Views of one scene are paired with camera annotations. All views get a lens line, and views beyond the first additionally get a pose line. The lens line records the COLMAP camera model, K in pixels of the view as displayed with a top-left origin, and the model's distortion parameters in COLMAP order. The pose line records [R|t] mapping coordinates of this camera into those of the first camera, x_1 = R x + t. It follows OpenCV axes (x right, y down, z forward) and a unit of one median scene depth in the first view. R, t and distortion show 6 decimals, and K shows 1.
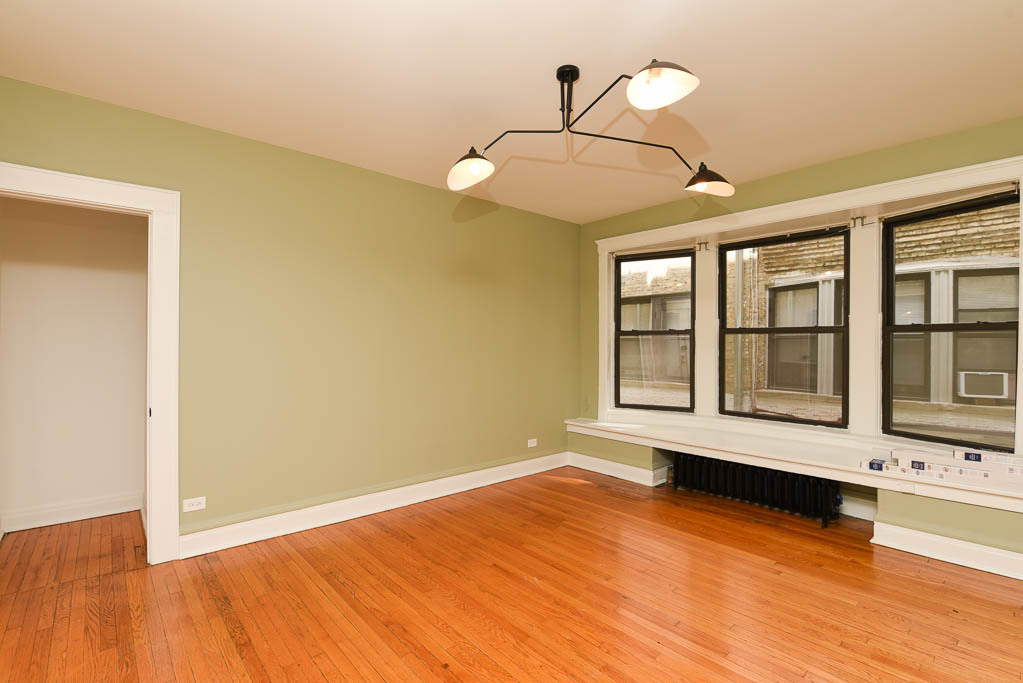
lens RADIAL K [[466.3, 0, 518.7], [0, 466.3, 345.9], [0, 0, 1]] dist [-0.004454, -0.005885]
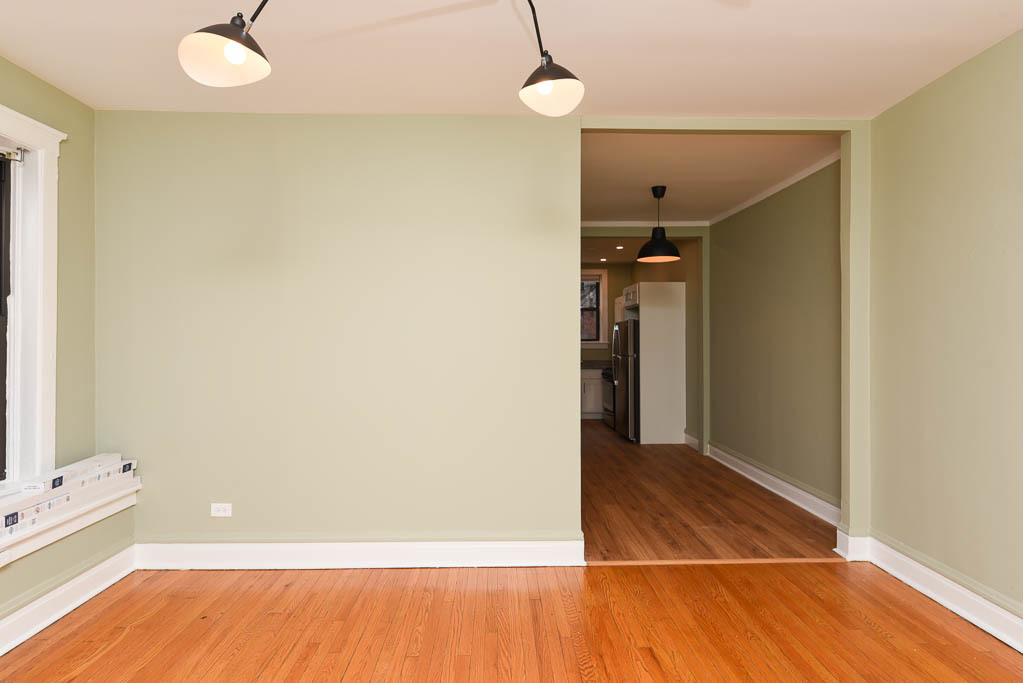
lens RADIAL K [[549.1, 0, 511.9], [0, 549.1, 344.4], [0, 0, 1]] dist [0.013745, -0.011856]
pose [[-0.762369, -0.008081, 0.647092, -0.199850], [0.001015, 0.999906, 0.013683, -0.010659], [-0.647141, 0.011088, -0.762290, 0.990248]]
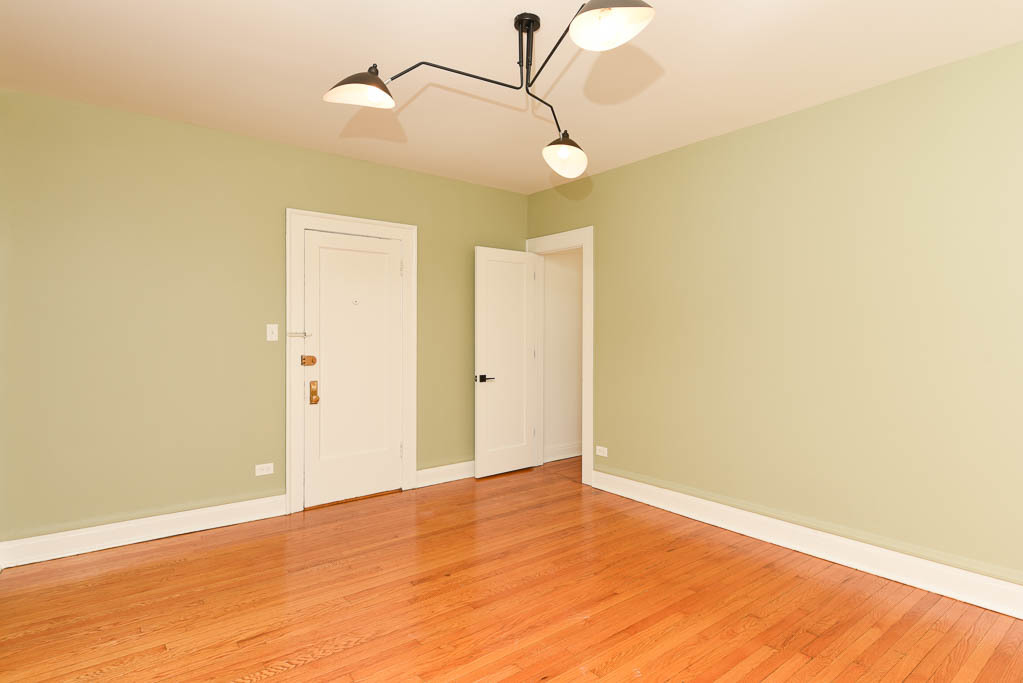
lens RADIAL K [[549.1, 0, 515.1], [0, 549.1, 333.8], [0, 0, 1]] dist [0.013745, -0.011856]
pose [[-0.059676, -0.001221, -0.998217, 0.792493], [-0.003528, 0.999993, -0.001012, 0.001156], [0.998212, 0.003462, -0.059680, 0.727635]]
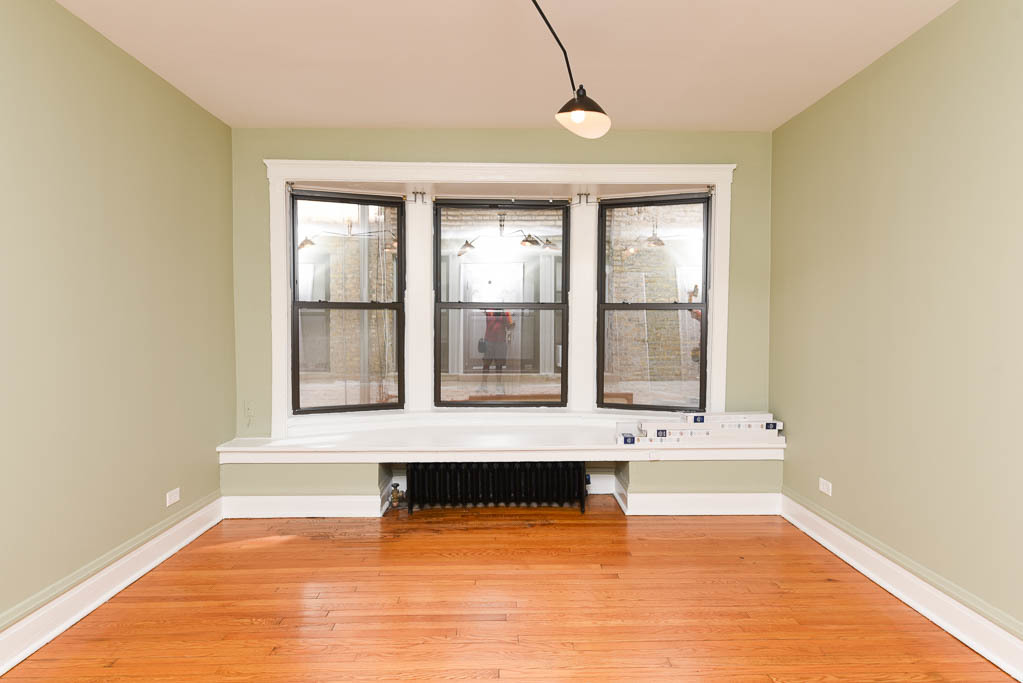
lens RADIAL K [[549.1, 0, 506.6], [0, 549.1, 340.1], [0, 0, 1]] dist [0.013745, -0.011856]
pose [[0.653858, -0.025626, 0.756183, -0.298029], [0.002102, 0.999484, 0.032053, -0.002069], [-0.756614, -0.019368, 0.653575, 0.380318]]
